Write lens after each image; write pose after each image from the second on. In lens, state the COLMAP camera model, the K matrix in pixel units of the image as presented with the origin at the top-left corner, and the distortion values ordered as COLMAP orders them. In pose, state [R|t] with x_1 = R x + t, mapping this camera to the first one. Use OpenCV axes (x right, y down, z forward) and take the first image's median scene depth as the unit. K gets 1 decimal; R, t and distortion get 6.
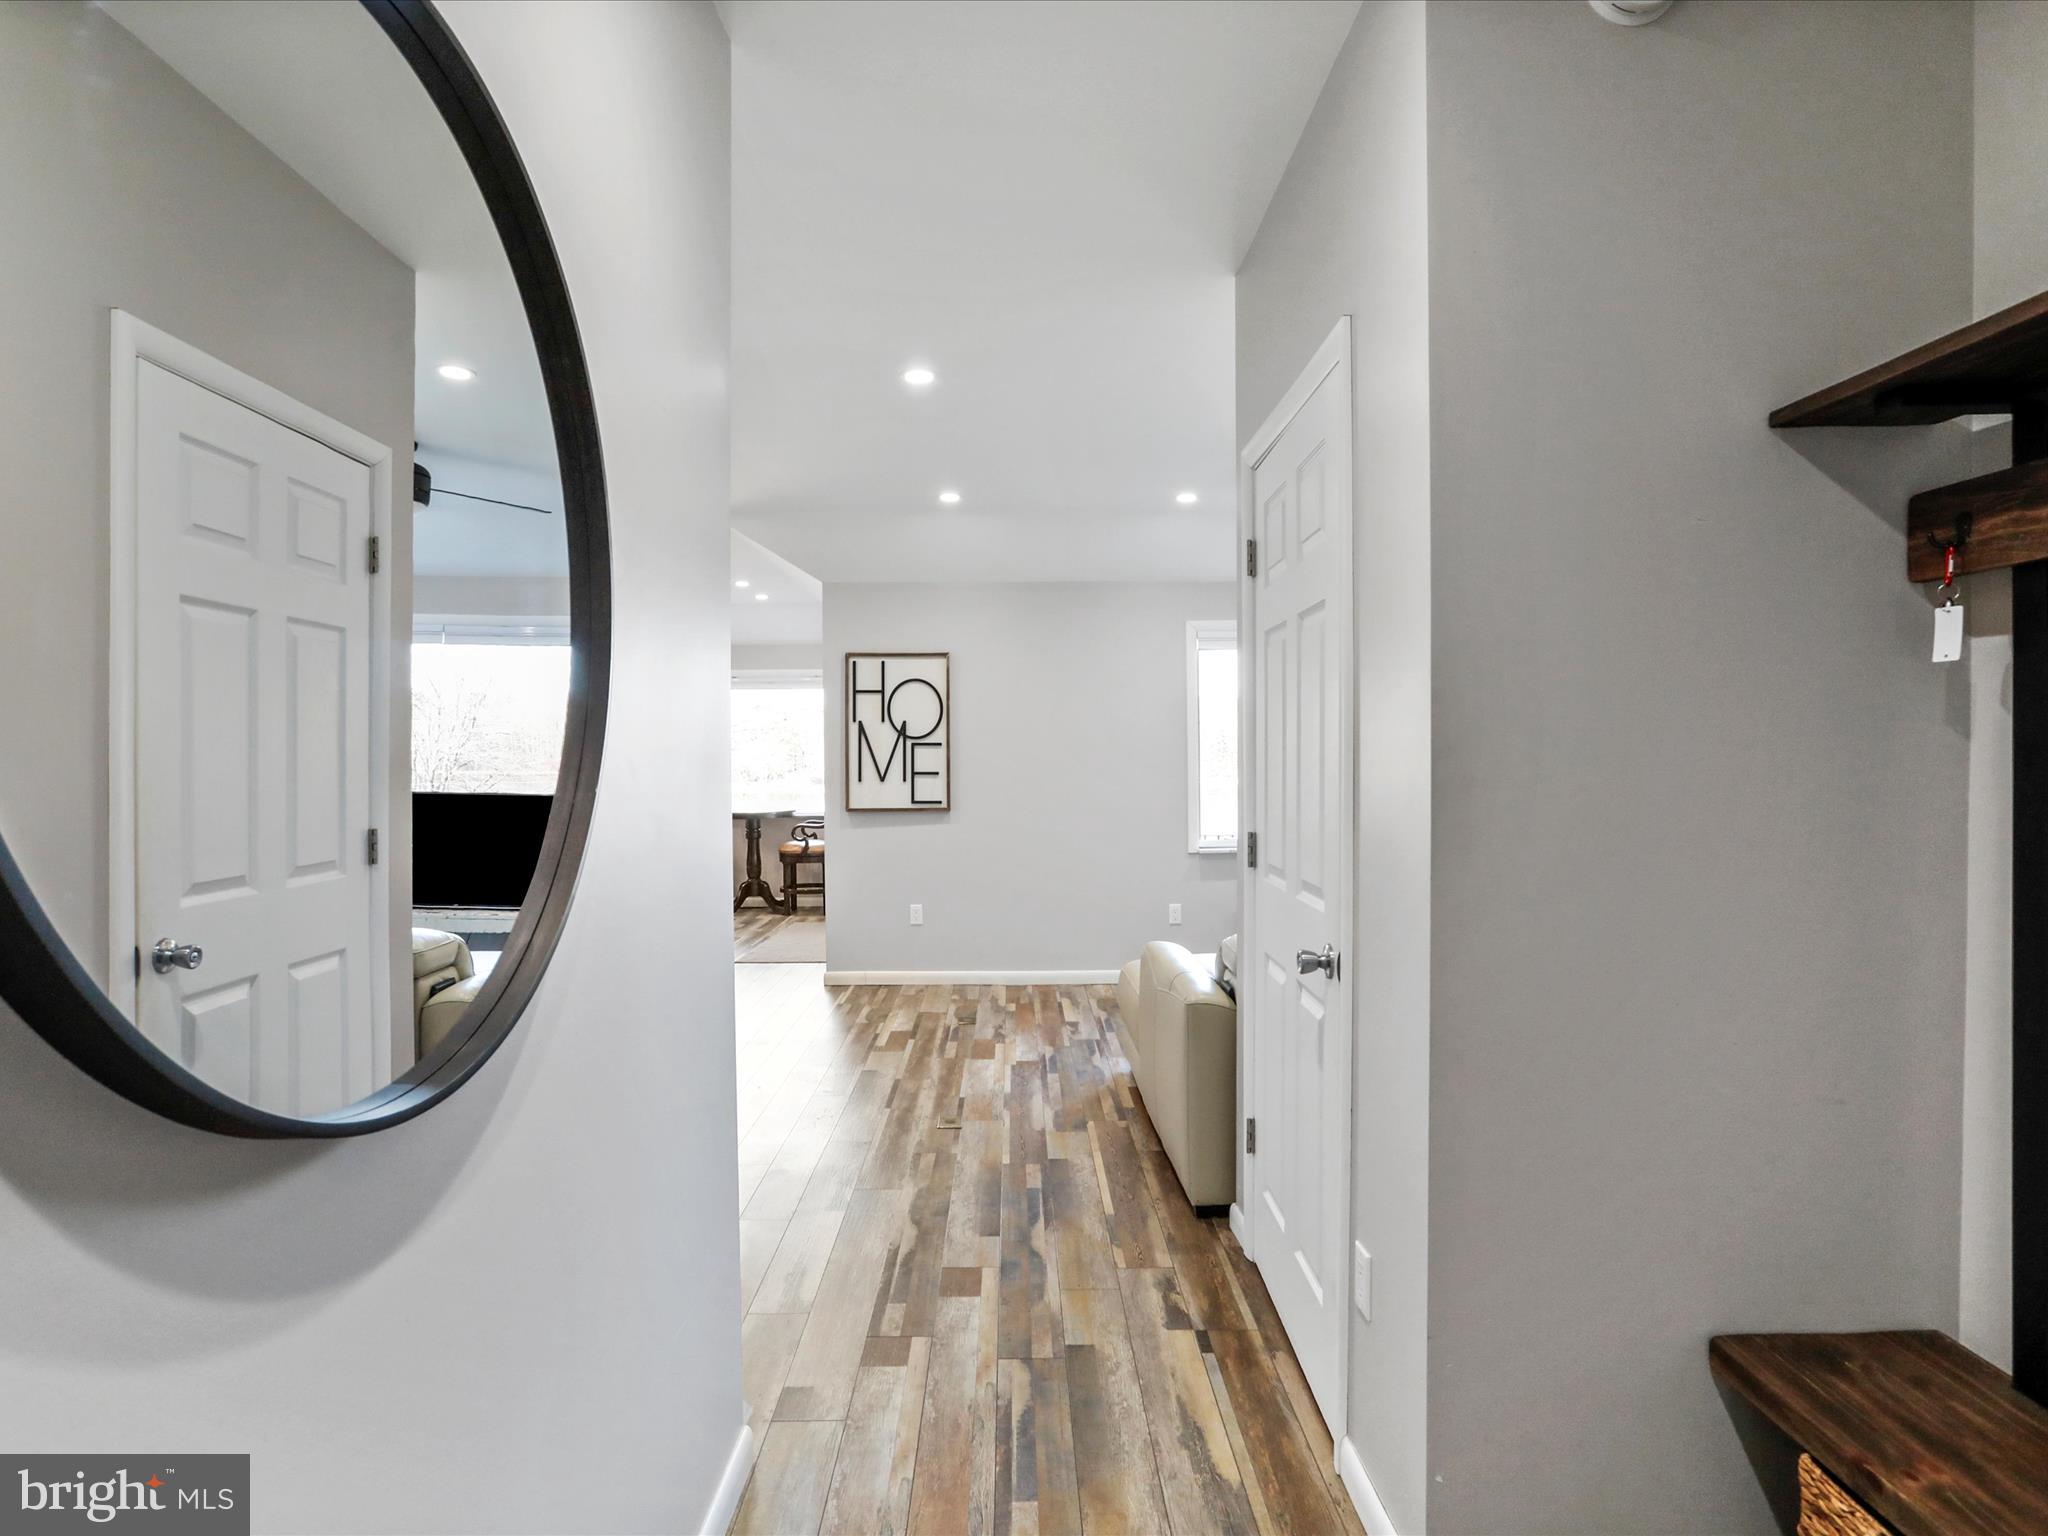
lens RADIAL K [[1122.4, 0, 1026.7], [0, 1122.4, 750.4], [0, 0, 1]] dist [-0.059901, 0.031117]
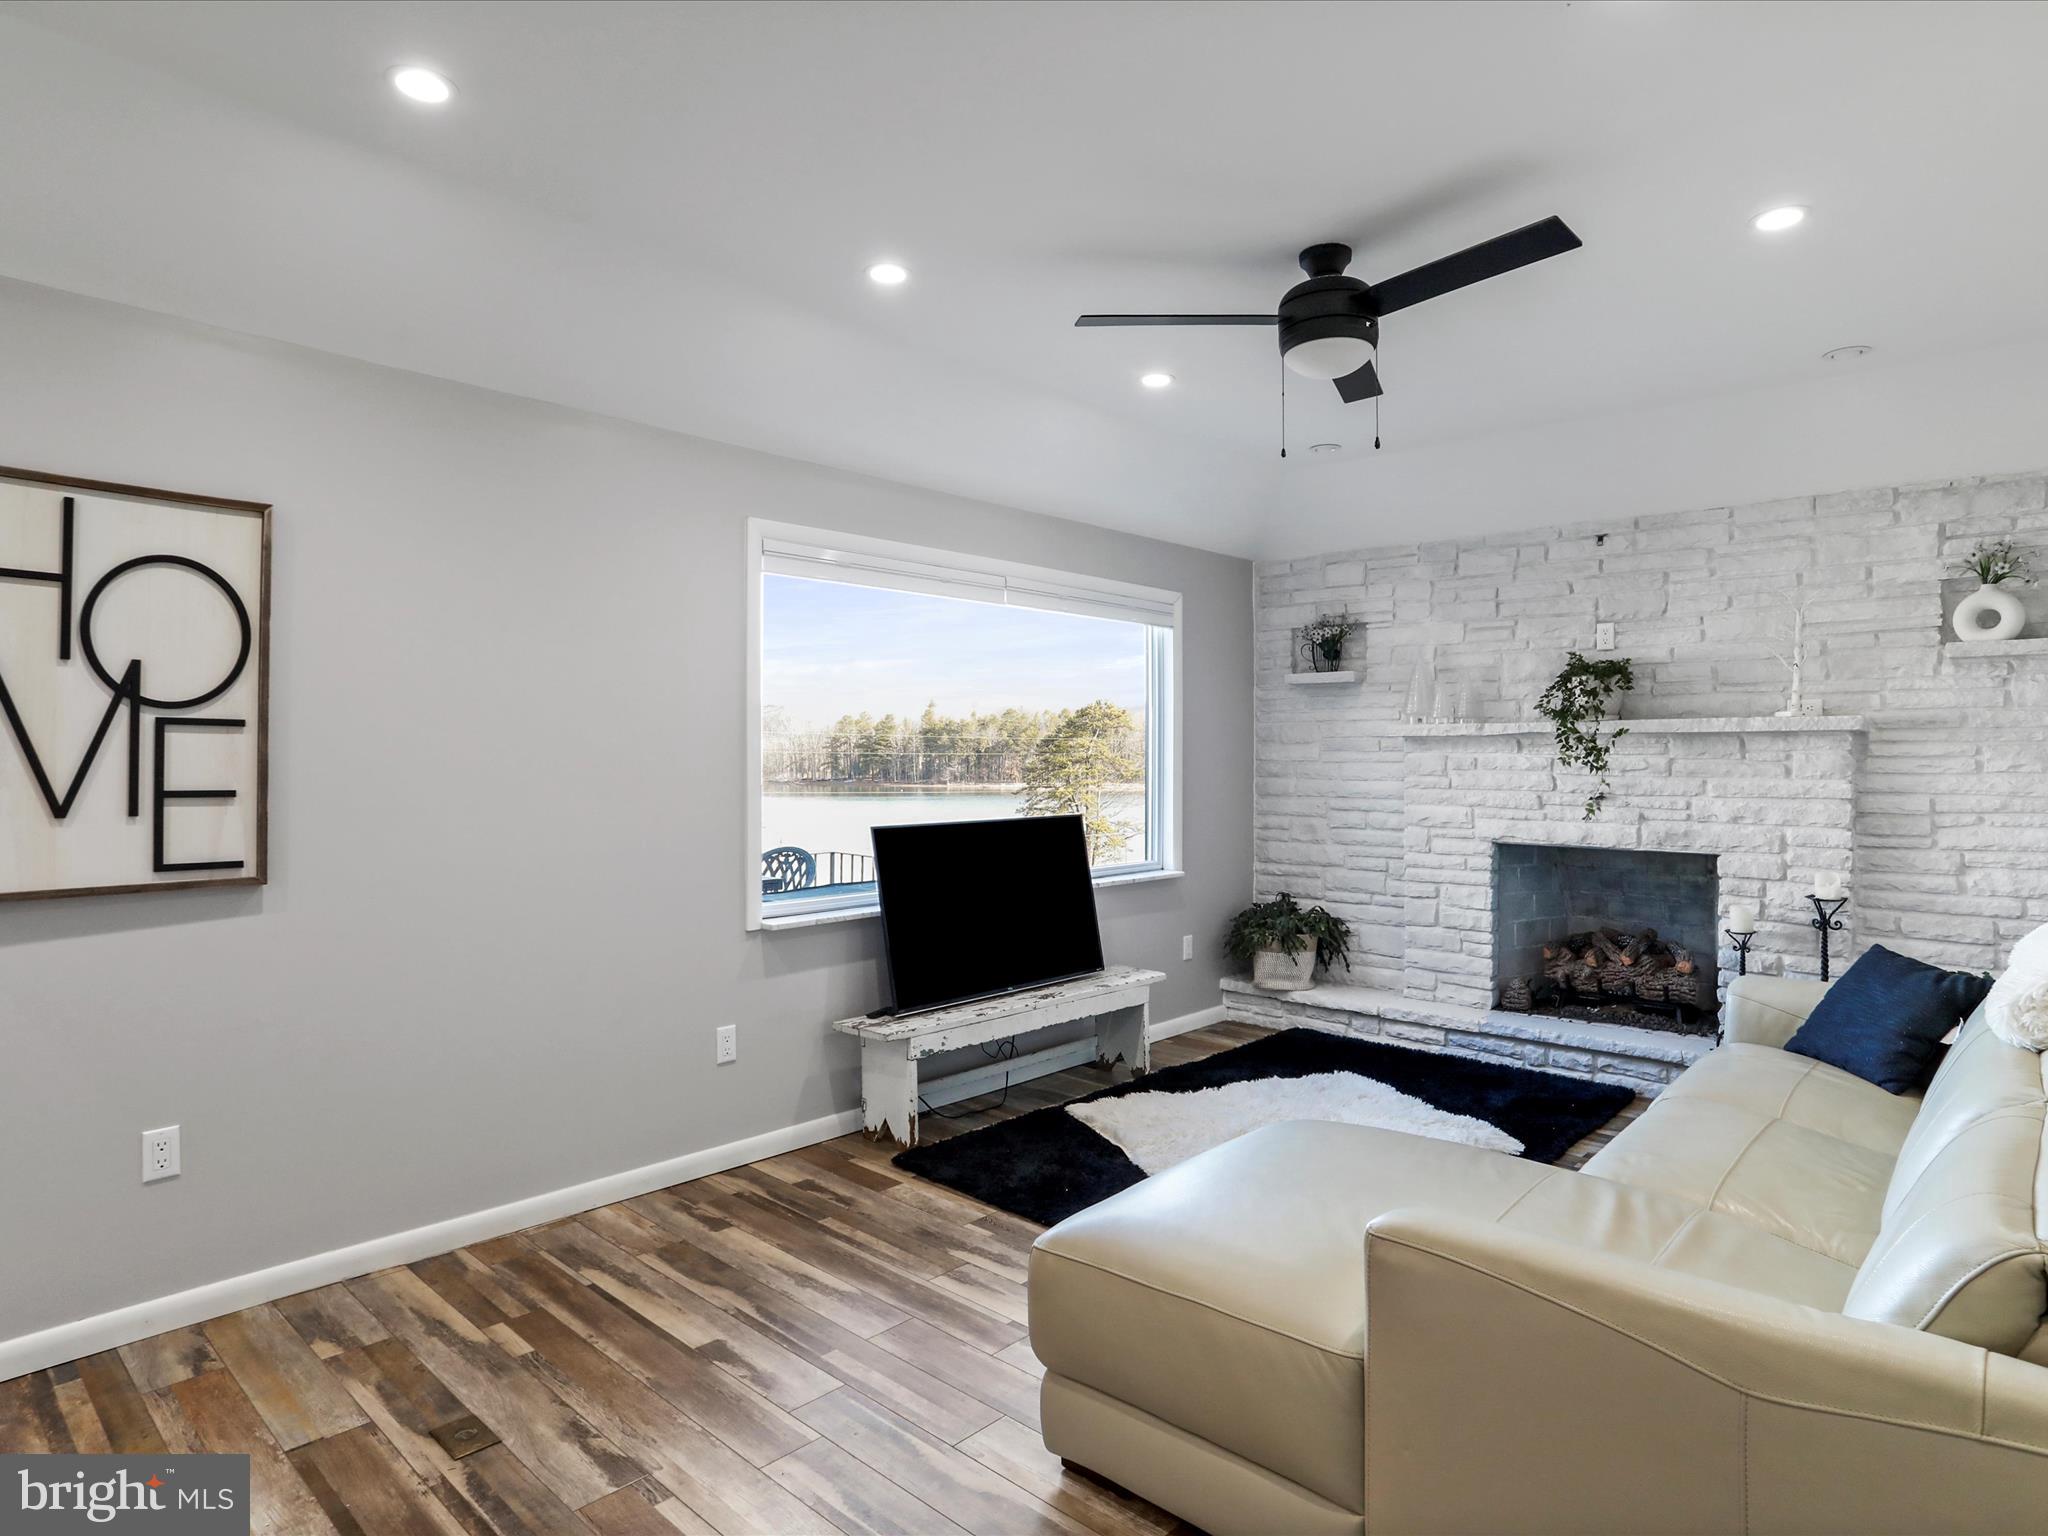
lens RADIAL K [[1147.6, 0, 996.1], [0, 1147.6, 748.5], [0, 0, 1]] dist [-0.069734, 0.043951]
pose [[0.693341, 0.017090, 0.720407, -0.215028], [-0.016304, 0.999835, -0.008028, 0.002893], [-0.720425, -0.006179, 0.693505, 0.613612]]
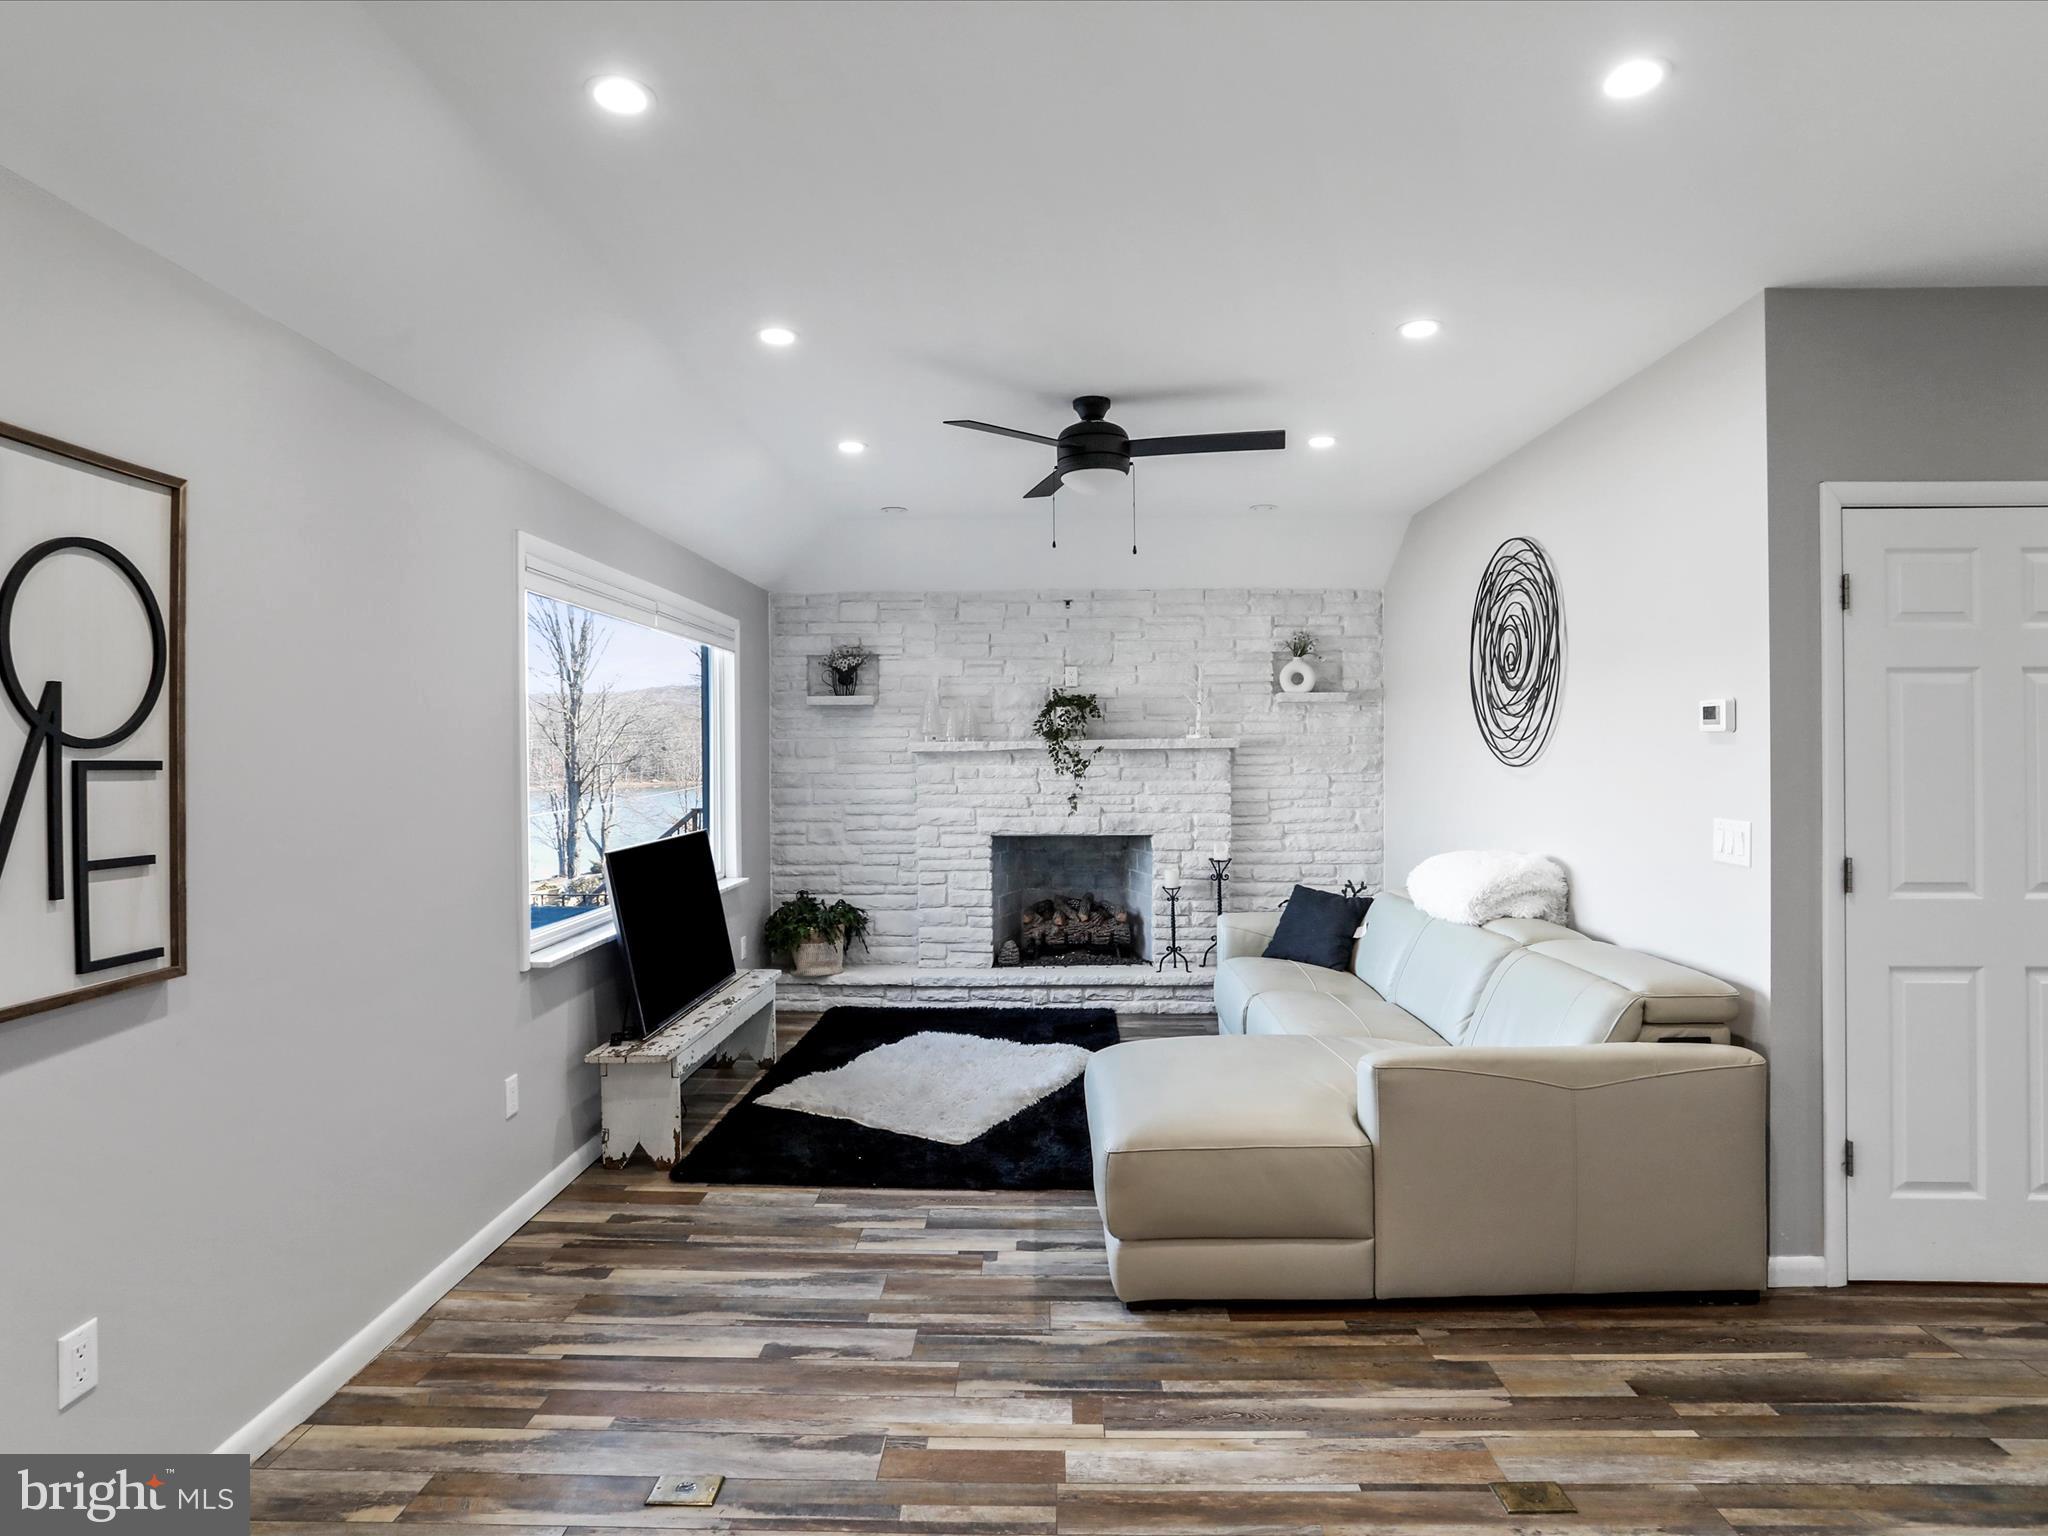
lens RADIAL K [[1122.4, 0, 1026.7], [0, 1122.4, 750.4], [0, 0, 1]] dist [-0.059901, 0.031117]
pose [[0.051897, 0.013959, 0.998555, -0.436803], [0.000106, 0.999902, -0.013983, -0.006652], [-0.998652, 0.000832, 0.051890, 0.884844]]
